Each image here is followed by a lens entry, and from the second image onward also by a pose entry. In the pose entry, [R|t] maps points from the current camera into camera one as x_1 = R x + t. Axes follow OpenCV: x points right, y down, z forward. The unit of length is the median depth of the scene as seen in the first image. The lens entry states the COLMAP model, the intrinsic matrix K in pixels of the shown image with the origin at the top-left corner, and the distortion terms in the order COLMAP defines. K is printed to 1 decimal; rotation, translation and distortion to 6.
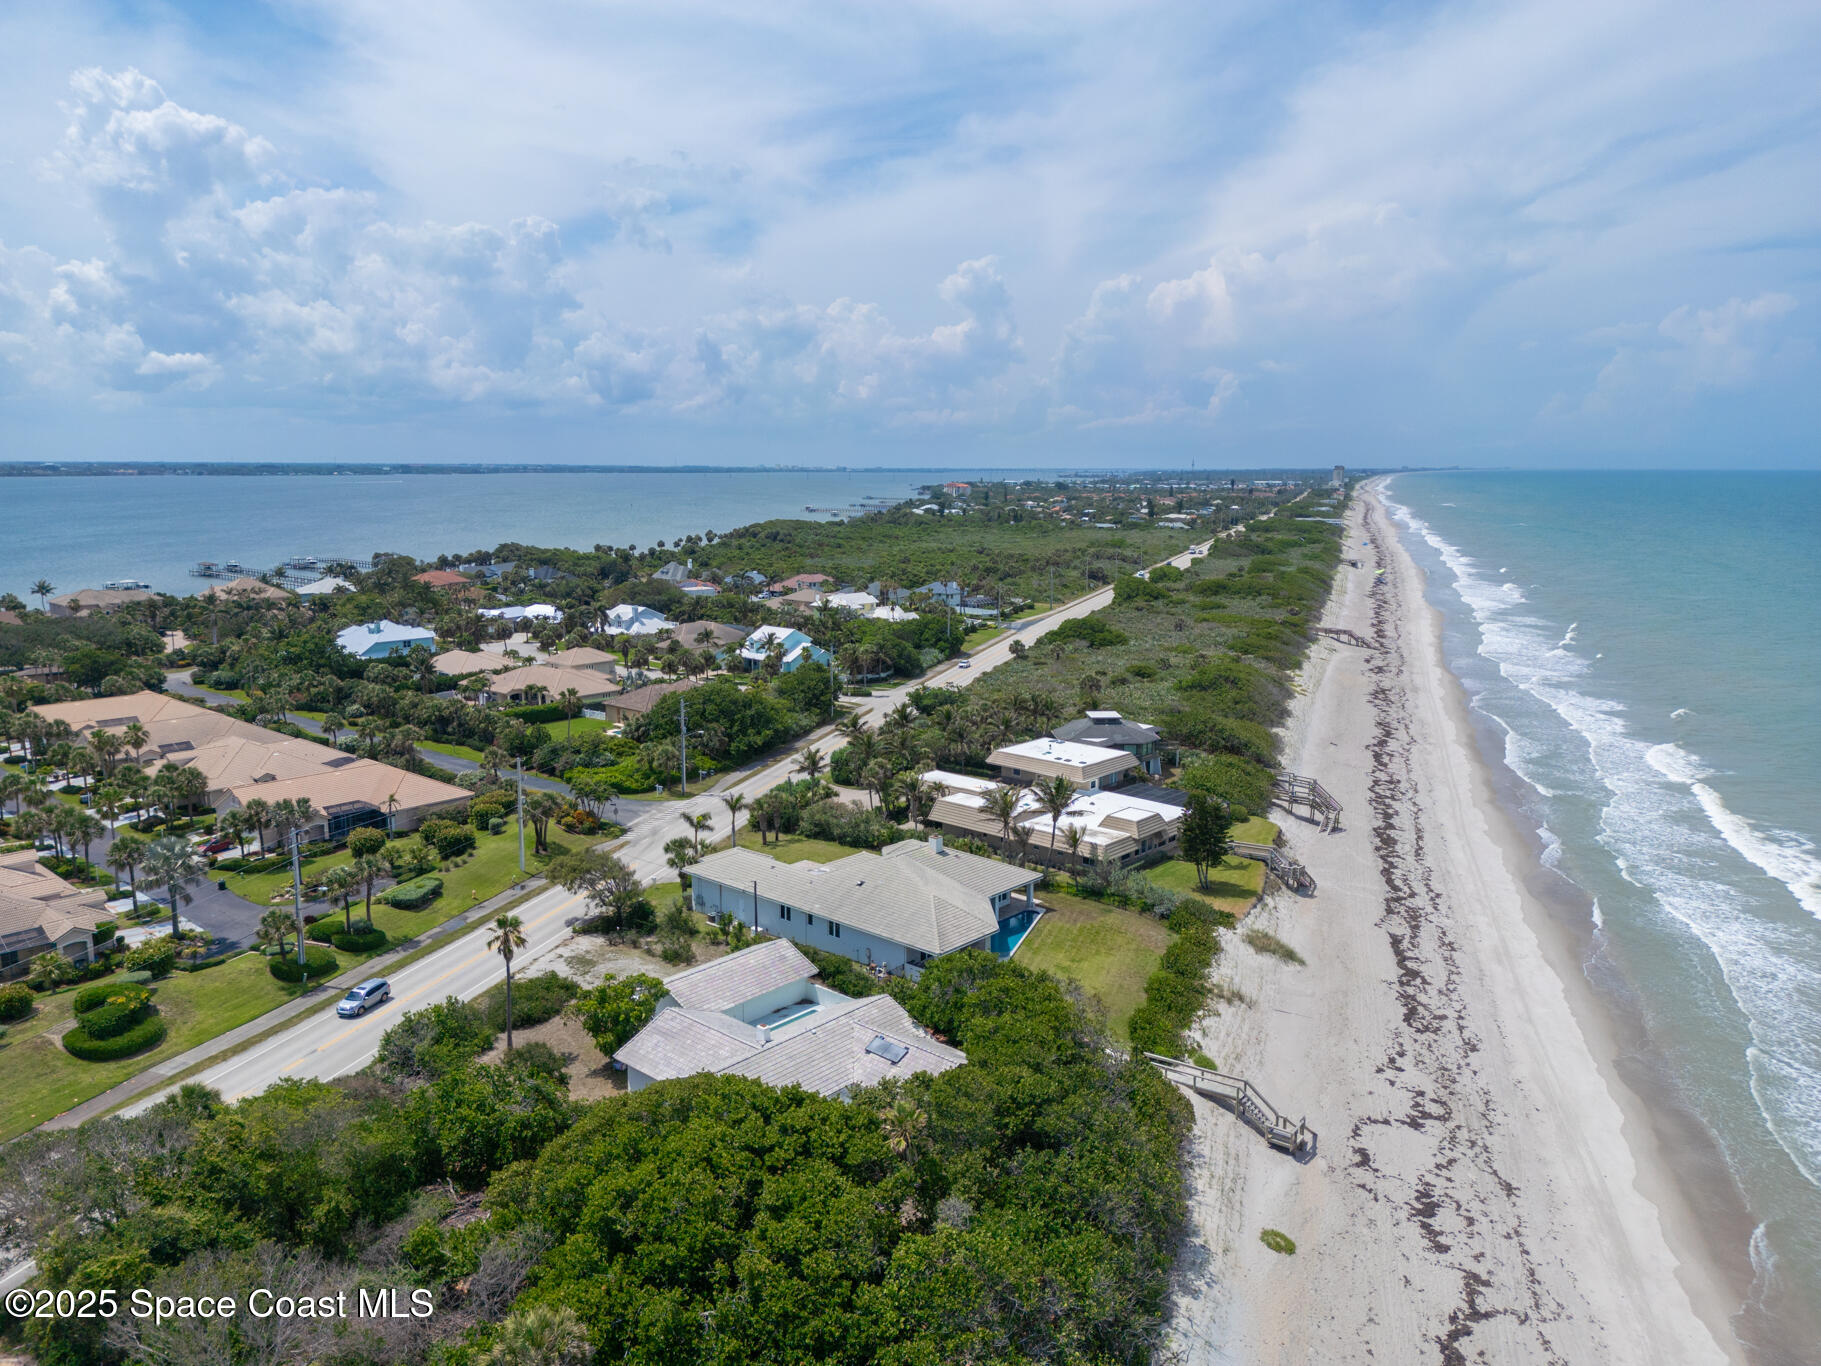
lens RADIAL K [[1289.3, 0, 919.1], [0, 1289.3, 652.3], [0, 0, 1]] dist [0.085503, -0.088868]
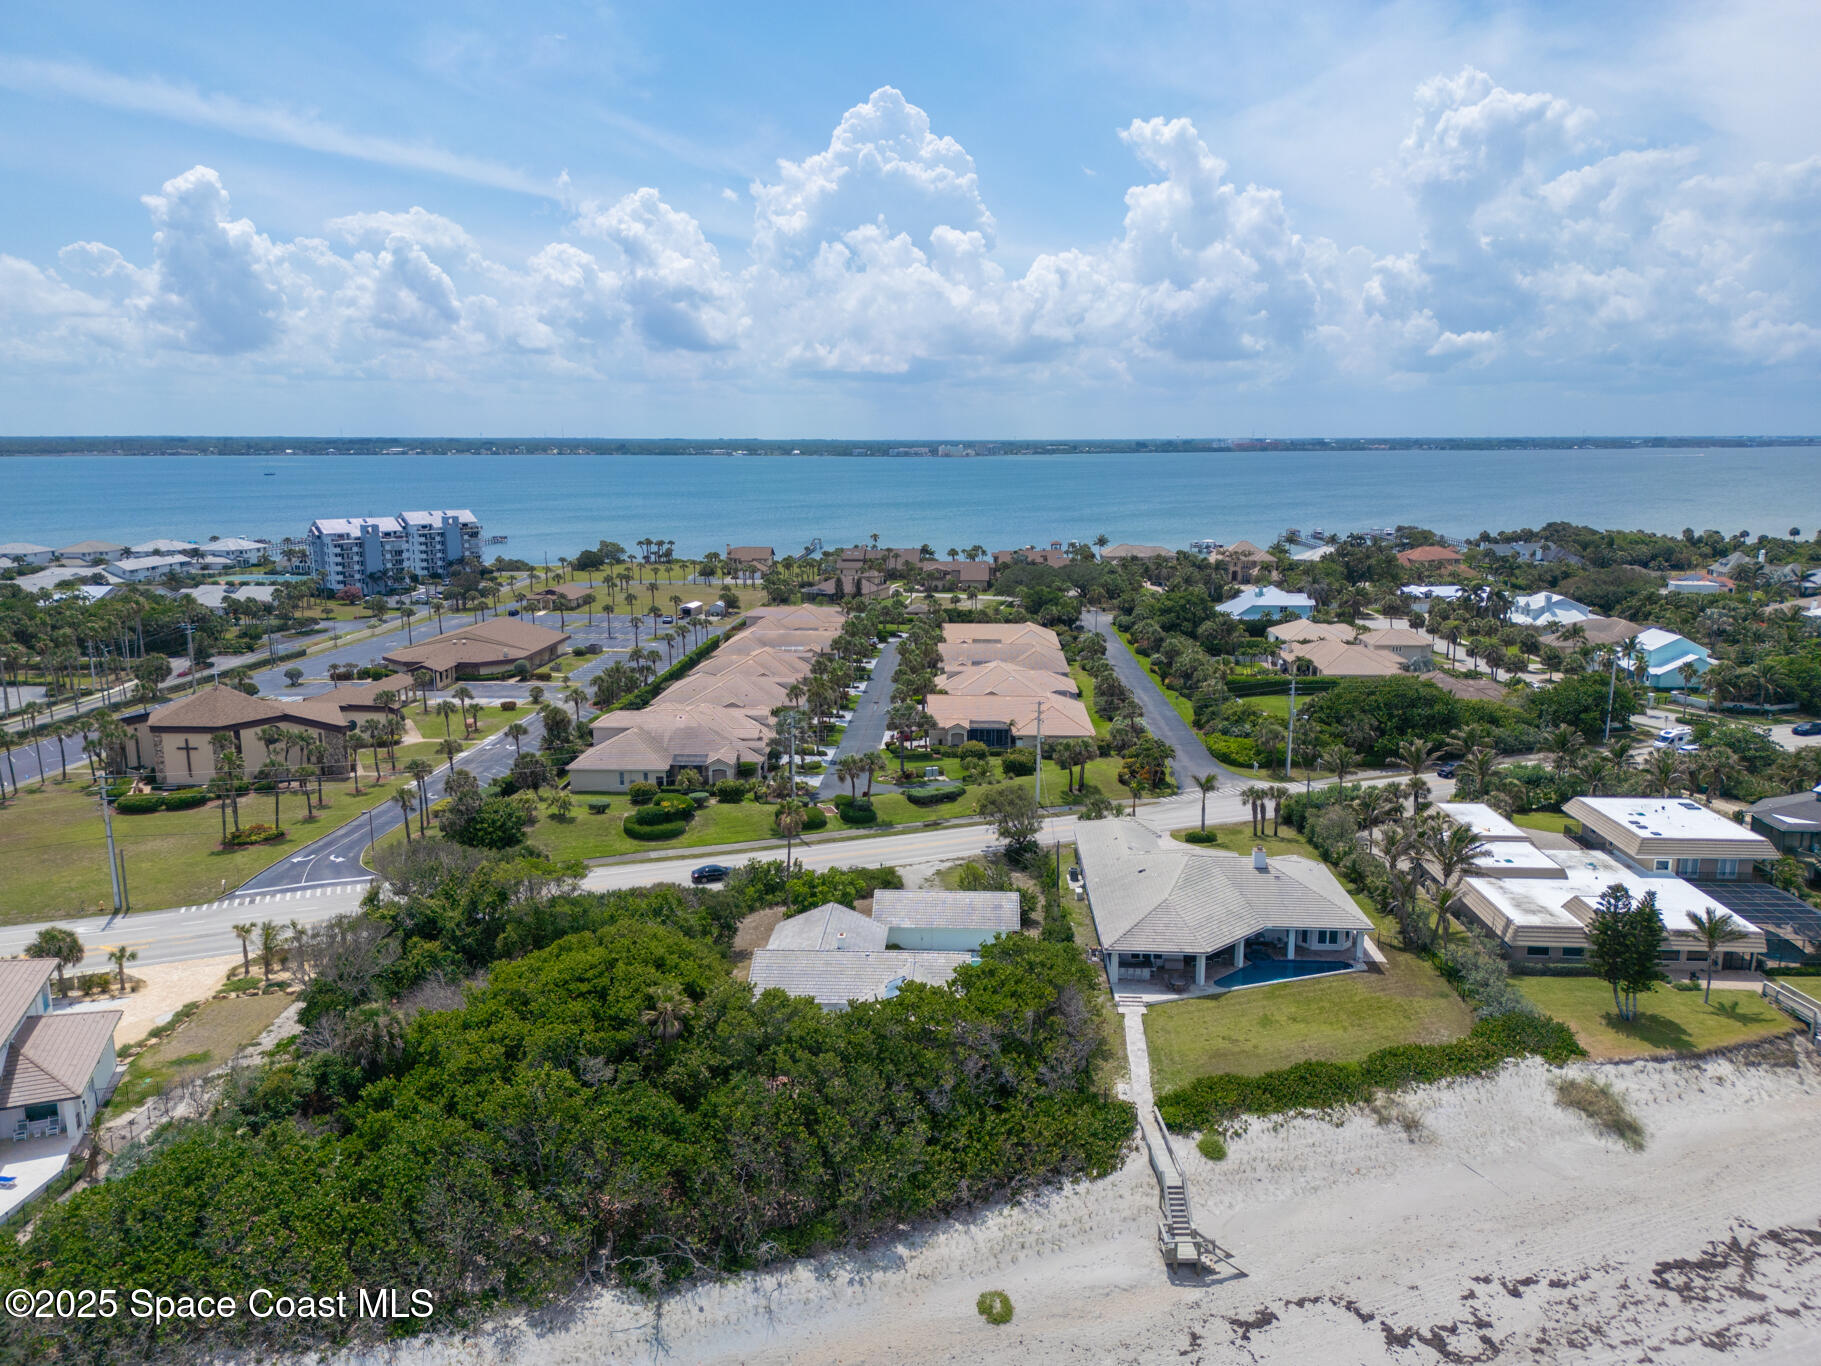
lens RADIAL K [[1289.3, 0, 919.1], [0, 1289.3, 652.3], [0, 0, 1]] dist [0.085503, -0.088868]
pose [[0.628087, 0.125043, -0.768030, 0.680000], [-0.110179, 0.991351, 0.071299, -0.041184], [0.770303, 0.039839, 0.636432, 0.289501]]
